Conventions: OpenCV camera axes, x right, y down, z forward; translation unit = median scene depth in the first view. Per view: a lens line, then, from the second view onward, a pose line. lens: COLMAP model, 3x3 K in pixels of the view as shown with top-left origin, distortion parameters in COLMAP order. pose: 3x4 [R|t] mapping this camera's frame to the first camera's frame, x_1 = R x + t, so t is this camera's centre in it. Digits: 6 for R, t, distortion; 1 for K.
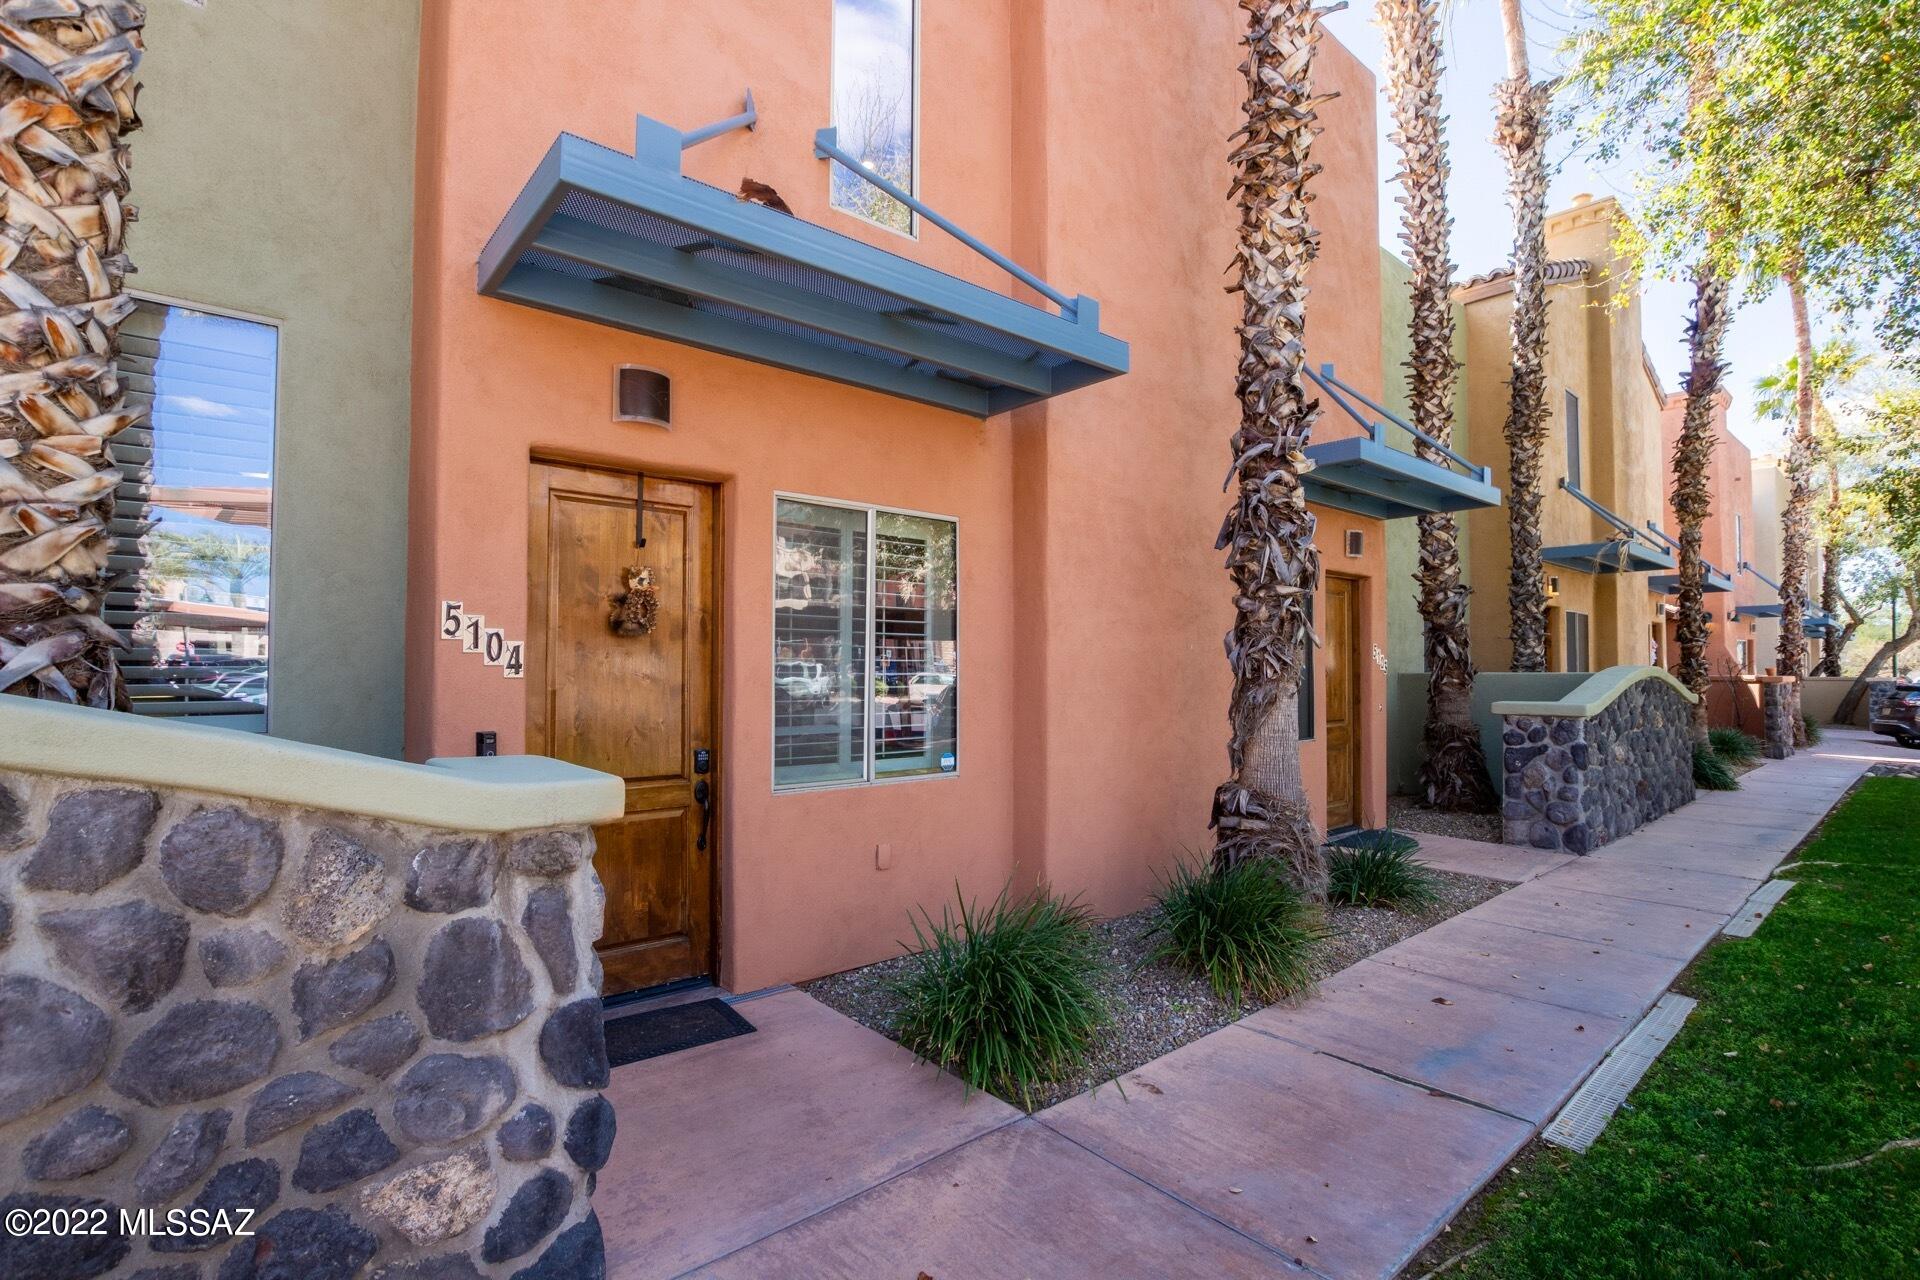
lens RADIAL K [[903.8, 0, 962.7], [0, 903.8, 647.7], [0, 0, 1]] dist [-0.017022, 0.000080]
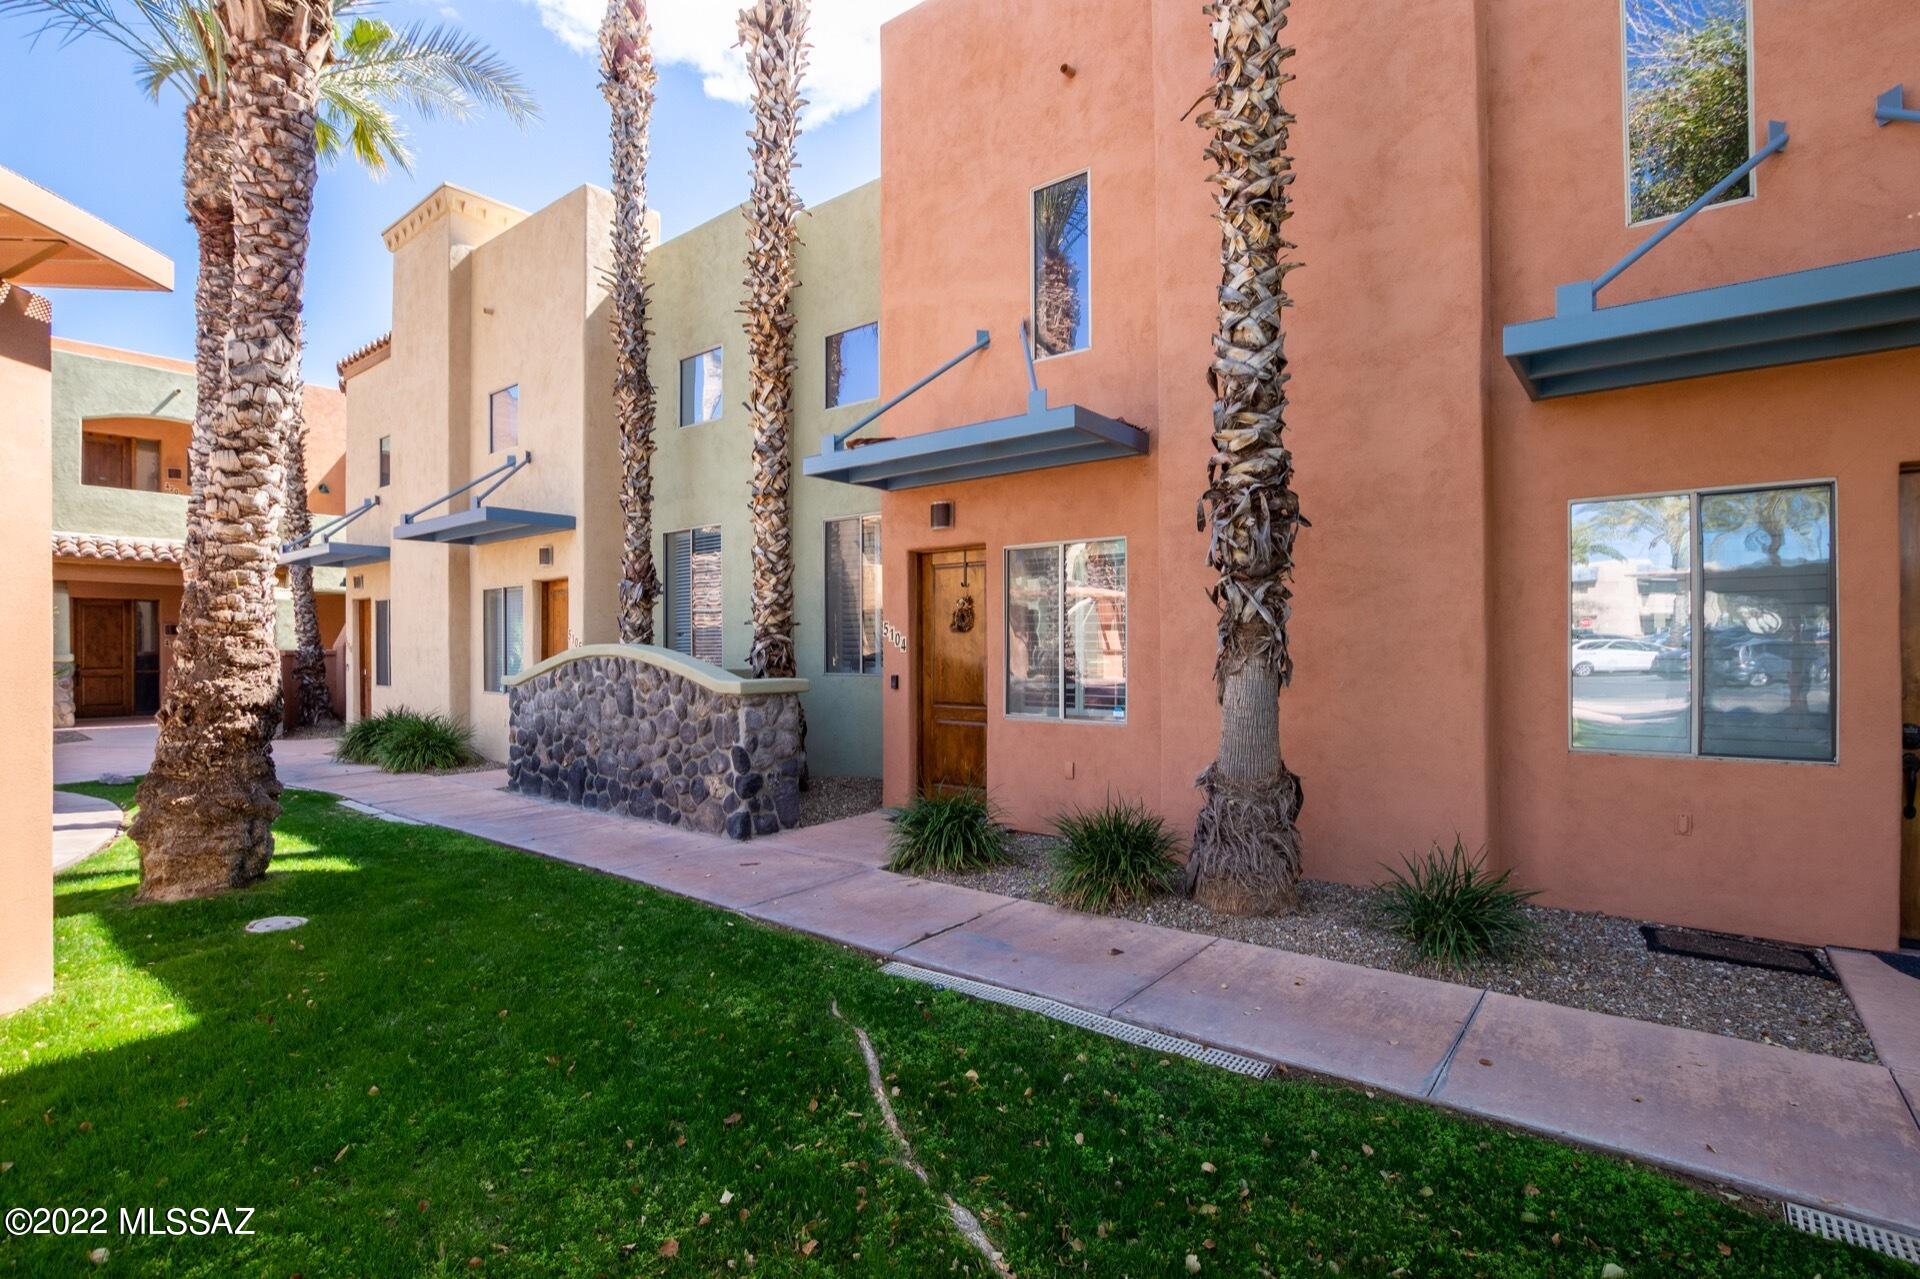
lens RADIAL K [[903.8, 0, 963.6], [0, 903.8, 647.6], [0, 0, 1]] dist [-0.017022, 0.000080]
pose [[0.177948, -0.000586, -0.984040, 1.807484], [0.030288, 0.999529, 0.004882, 0.013996], [0.983574, -0.030673, 0.177882, 0.723167]]
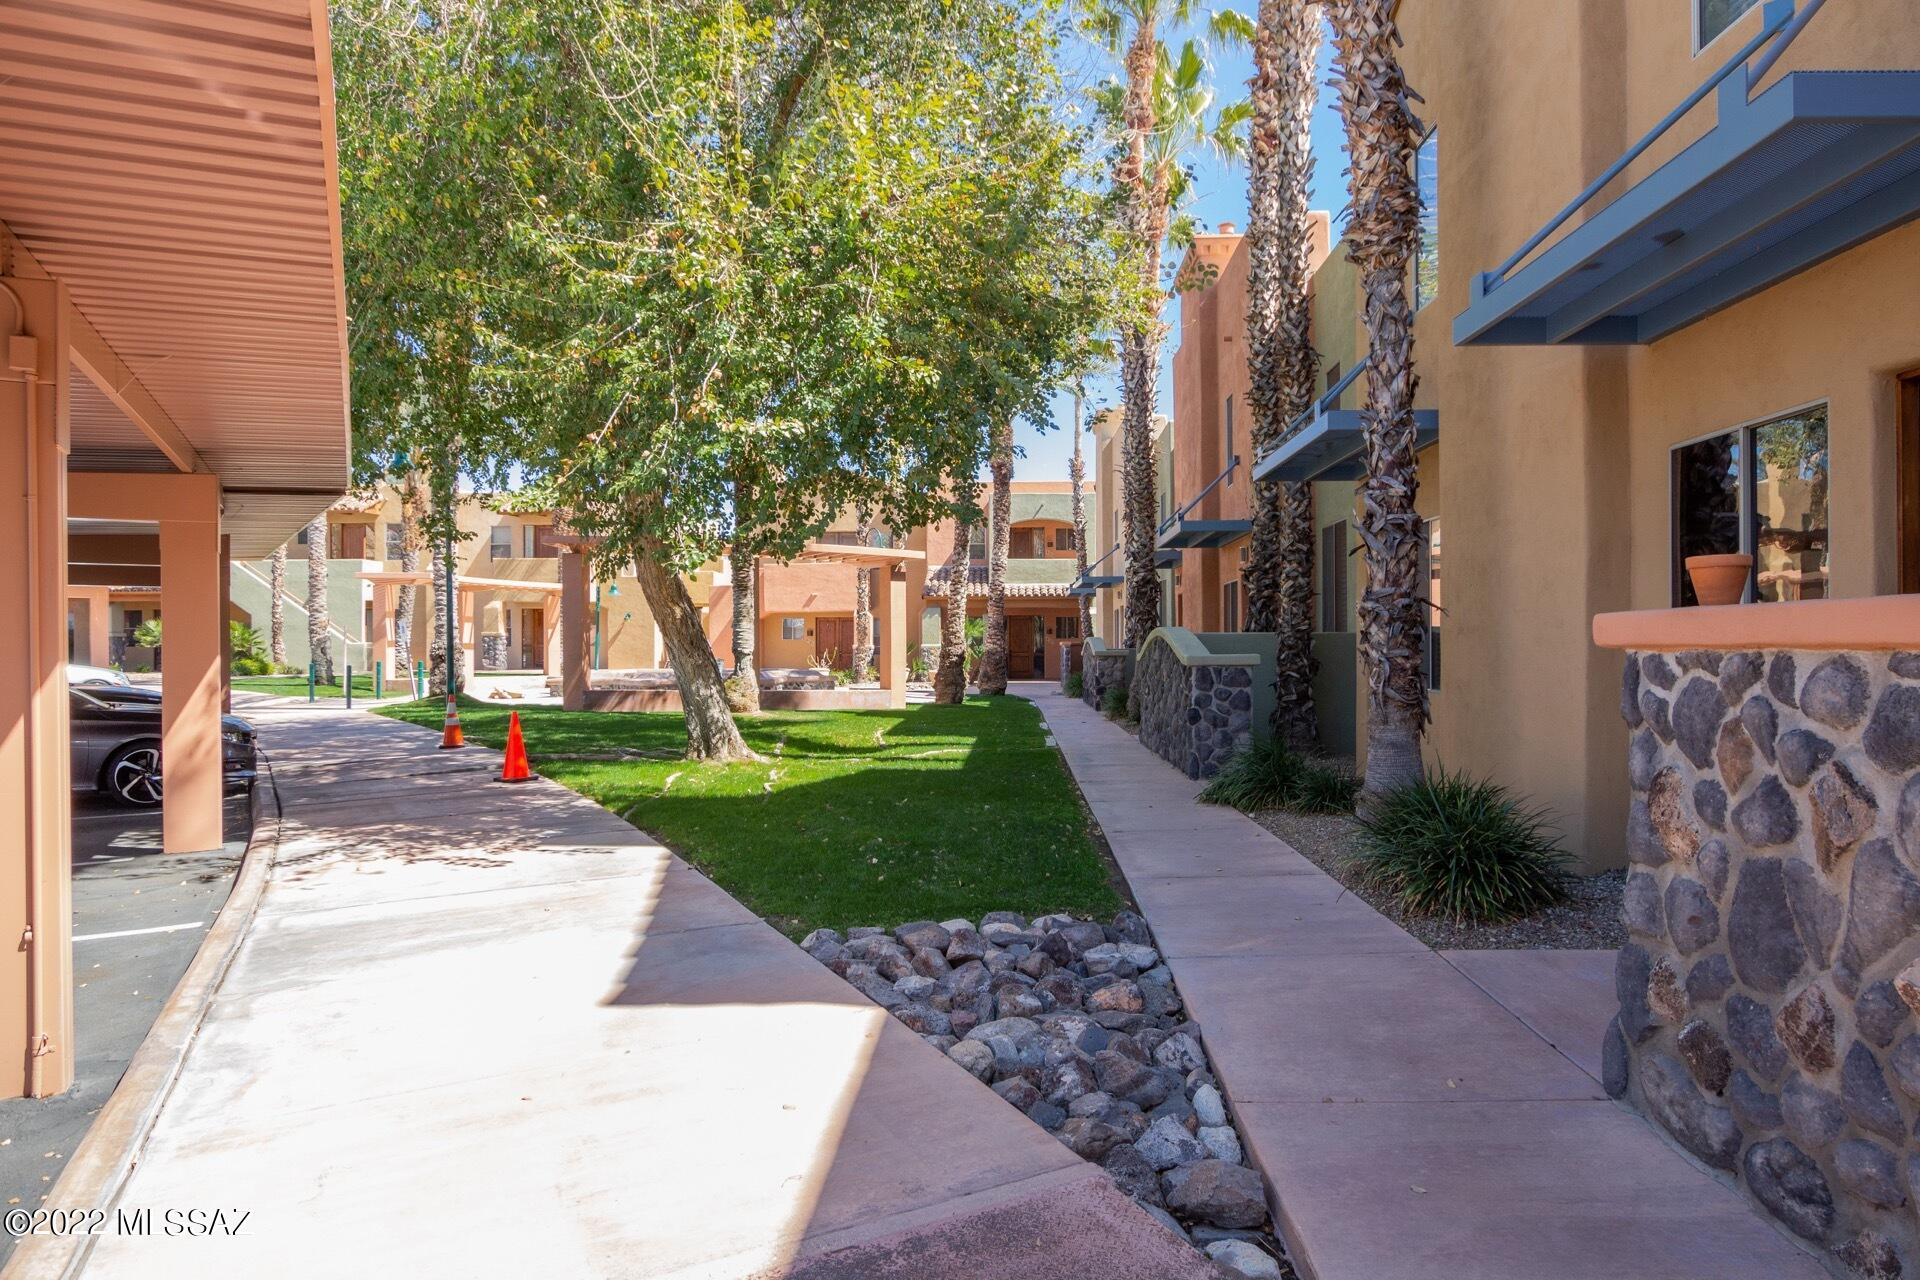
lens RADIAL K [[1081.9, 0, 957.7], [0, 1081.9, 639.0], [0, 0, 1]] dist [0.010361, -0.001793]
pose [[-0.597457, 0.011372, -0.801820, 5.426742], [0.037955, 0.999180, -0.014110, 0.065256], [0.801002, -0.038863, -0.597399, 3.762886]]
